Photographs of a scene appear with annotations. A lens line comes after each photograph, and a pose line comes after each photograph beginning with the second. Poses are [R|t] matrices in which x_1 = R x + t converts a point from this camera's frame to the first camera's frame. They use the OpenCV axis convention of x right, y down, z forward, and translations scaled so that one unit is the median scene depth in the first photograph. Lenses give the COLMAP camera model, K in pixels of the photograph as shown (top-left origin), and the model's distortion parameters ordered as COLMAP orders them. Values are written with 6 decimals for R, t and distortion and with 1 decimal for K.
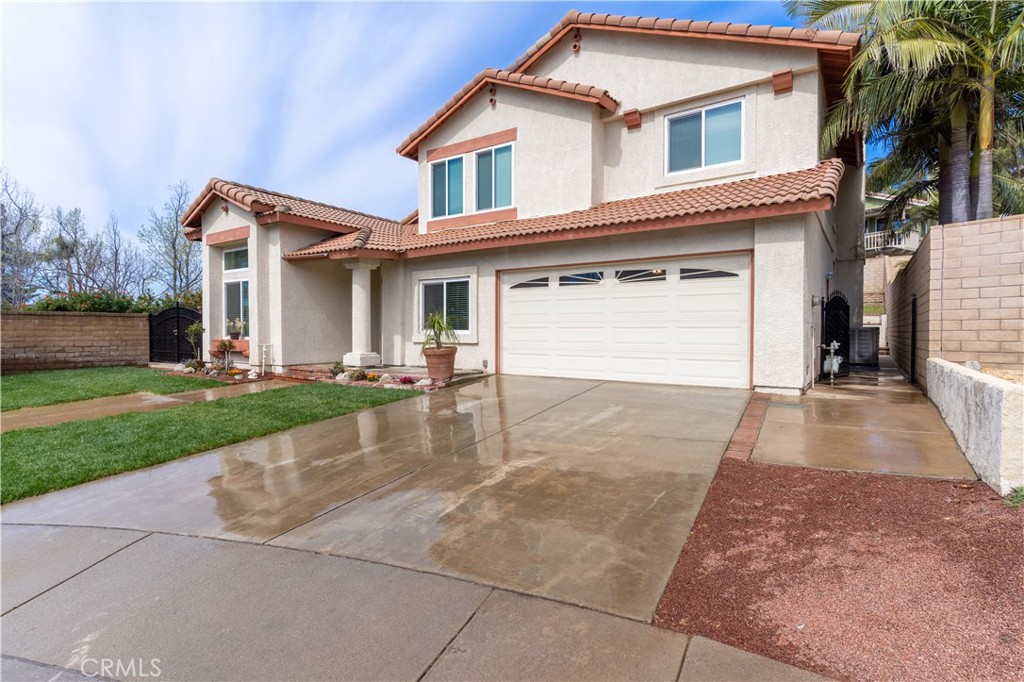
lens RADIAL K [[516.2, 0, 516.5], [0, 516.2, 340.2], [0, 0, 1]] dist [0.007123, 0.000273]
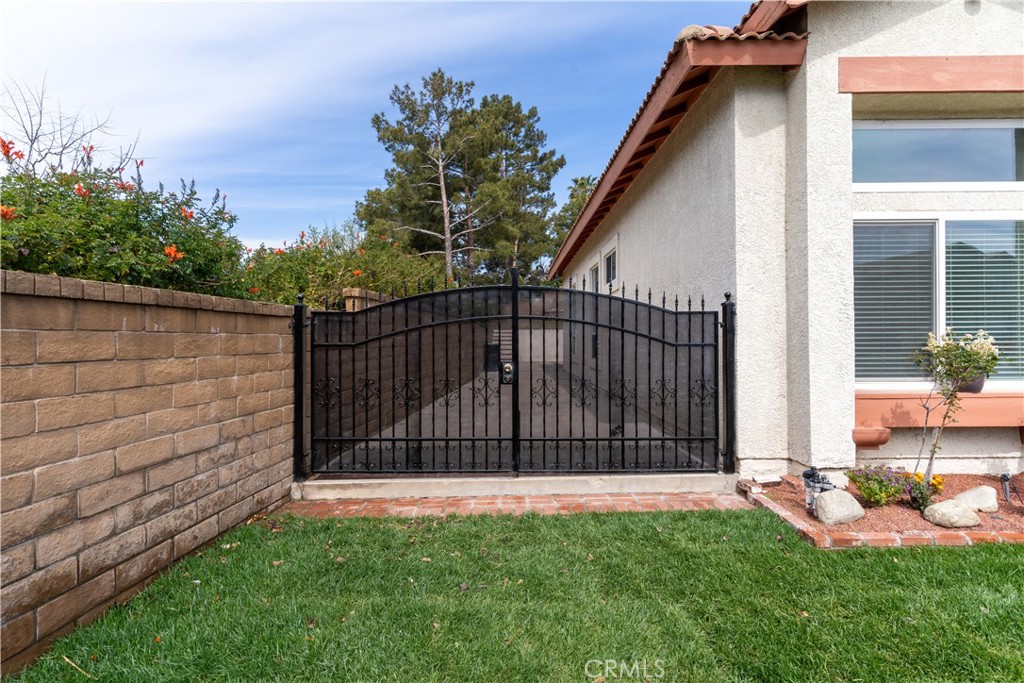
lens RADIAL K [[516.2, 0, 516.5], [0, 516.2, 340.7], [0, 0, 1]] dist [0.007123, 0.000273]
pose [[0.815362, -0.008653, 0.578887, -1.127349], [0.016456, 0.999831, -0.008232, -0.041505], [-0.578718, 0.016238, 0.815366, 1.032707]]
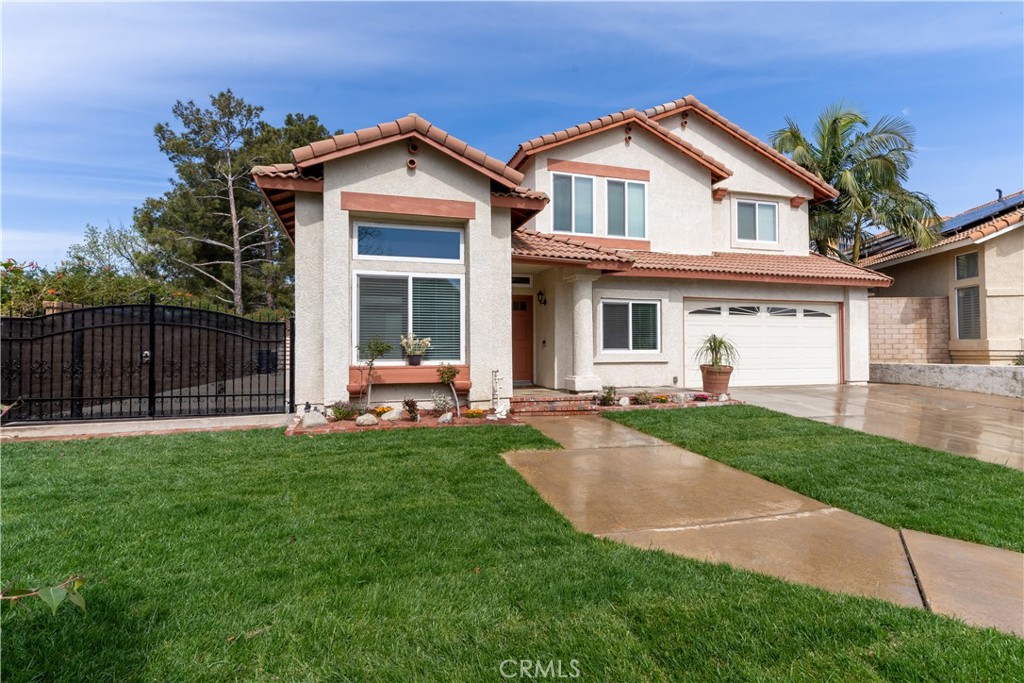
lens RADIAL K [[516.2, 0, 516.5], [0, 516.2, 340.7], [0, 0, 1]] dist [0.007123, 0.000273]
pose [[0.617737, 0.009367, 0.786329, -1.130946], [0.016041, 0.999571, -0.024509, -0.016539], [-0.786221, 0.027754, 0.617322, 0.571600]]
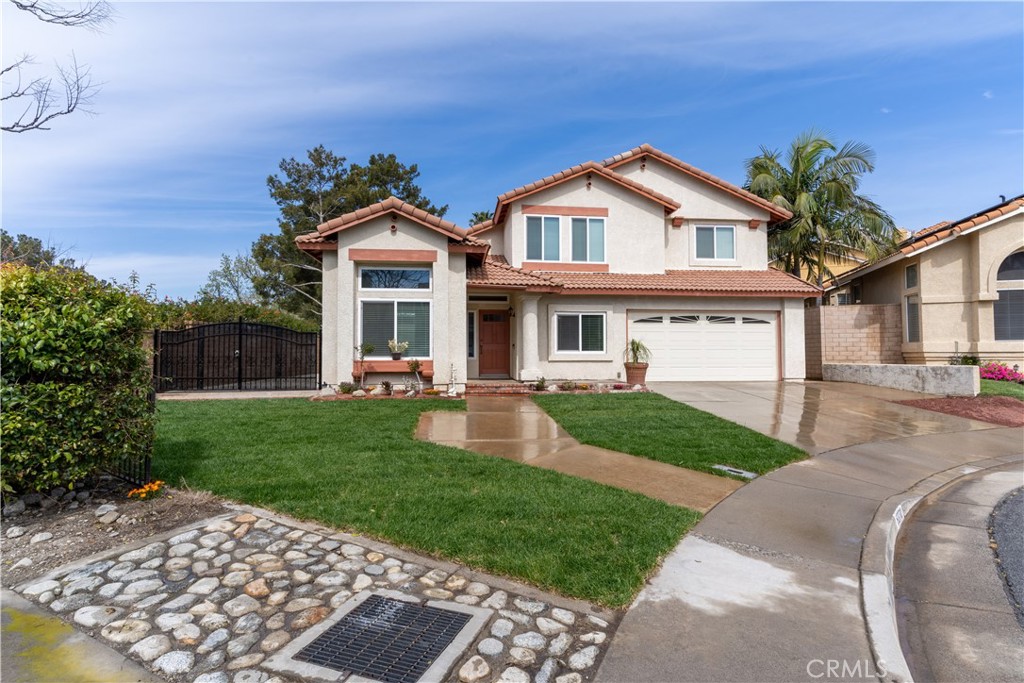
lens RADIAL K [[516.2, 0, 516.5], [0, 516.2, 340.7], [0, 0, 1]] dist [0.007123, 0.000273]
pose [[0.750829, 0.015511, 0.660315, -1.184174], [0.013401, 0.999161, -0.038708, 0.003360], [-0.660361, 0.037912, 0.749990, 0.123785]]
